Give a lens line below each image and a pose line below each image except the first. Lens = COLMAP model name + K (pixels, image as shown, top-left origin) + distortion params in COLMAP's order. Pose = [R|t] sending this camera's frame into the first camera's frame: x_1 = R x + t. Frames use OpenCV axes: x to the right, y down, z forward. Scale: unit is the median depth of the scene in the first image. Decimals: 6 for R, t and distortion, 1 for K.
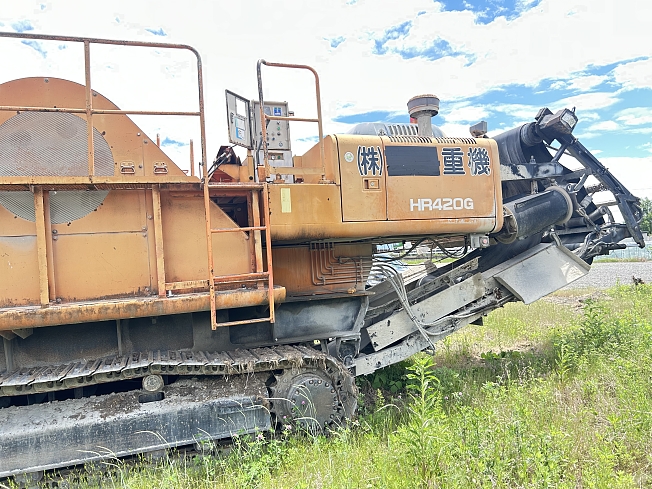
lens RADIAL K [[488.8, 0, 329.6], [0, 488.8, 249.4], [0, 0, 1]] dist [0.053551, -0.068804]
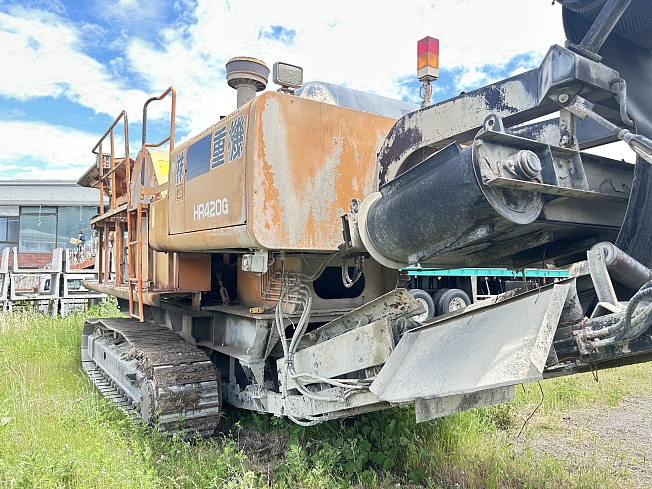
lens RADIAL K [[488.8, 0, 329.6], [0, 488.8, 249.4], [0, 0, 1]] dist [0.053551, -0.068804]
pose [[0.259165, 0.028874, -0.965401, 0.981483], [-0.009980, 0.999580, 0.027218, -0.052482], [0.965782, 0.002580, 0.259344, 0.966420]]
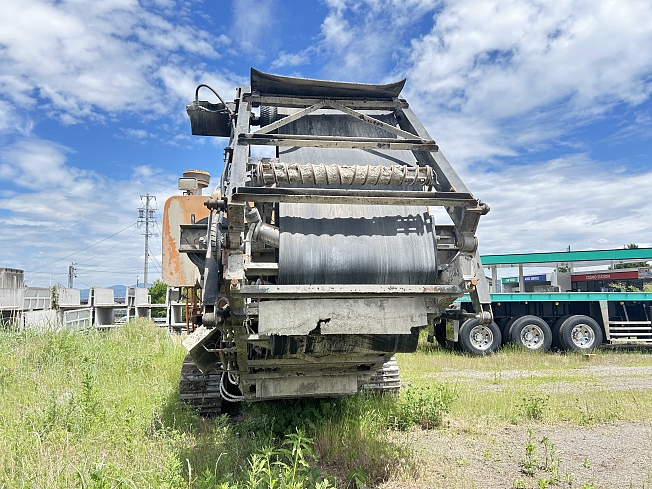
lens RADIAL K [[492.5, 0, 336.3], [0, 492.5, 230.2], [0, 0, 1]] dist [-0.002106, -0.000811]
pose [[-0.180348, -0.068668, -0.981203, 1.370368], [0.039449, 0.996253, -0.076972, -0.061992], [0.982812, -0.052589, -0.176963, 1.607177]]
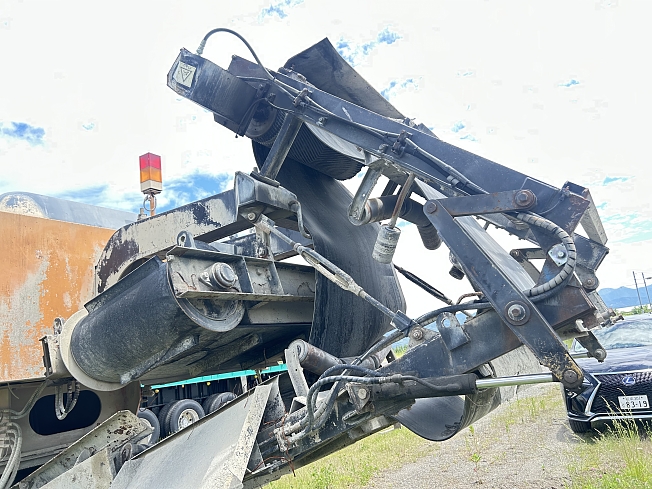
lens RADIAL K [[491.1, 0, 328.1], [0, 491.1, 250.9], [0, 0, 1]] dist [0.057062, -0.069069]
pose [[0.641471, -0.177278, -0.746383, 1.024989], [0.094015, 0.983766, -0.152860, -0.059518], [0.761365, 0.027884, 0.647724, 1.021051]]
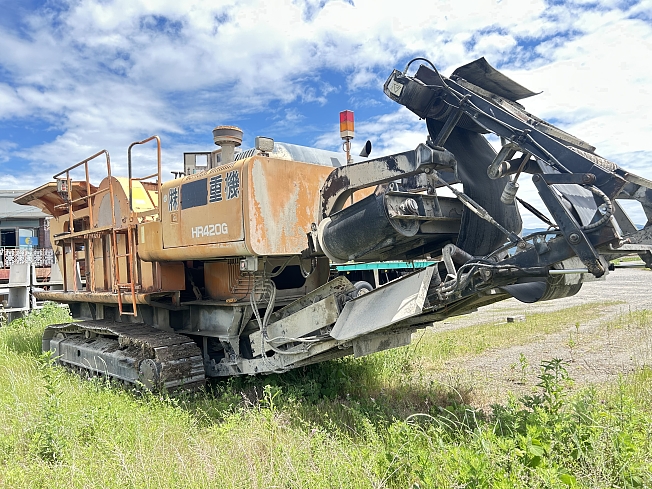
lens RADIAL K [[494.4, 0, 325.9], [0, 494.4, 248.4], [0, 0, 1]] dist [0.072962, -0.079218]
pose [[0.440794, 0.011202, -0.897538, 1.314313], [0.031527, 0.999112, 0.027953, -0.073532], [0.897055, -0.040618, 0.440049, 0.732950]]
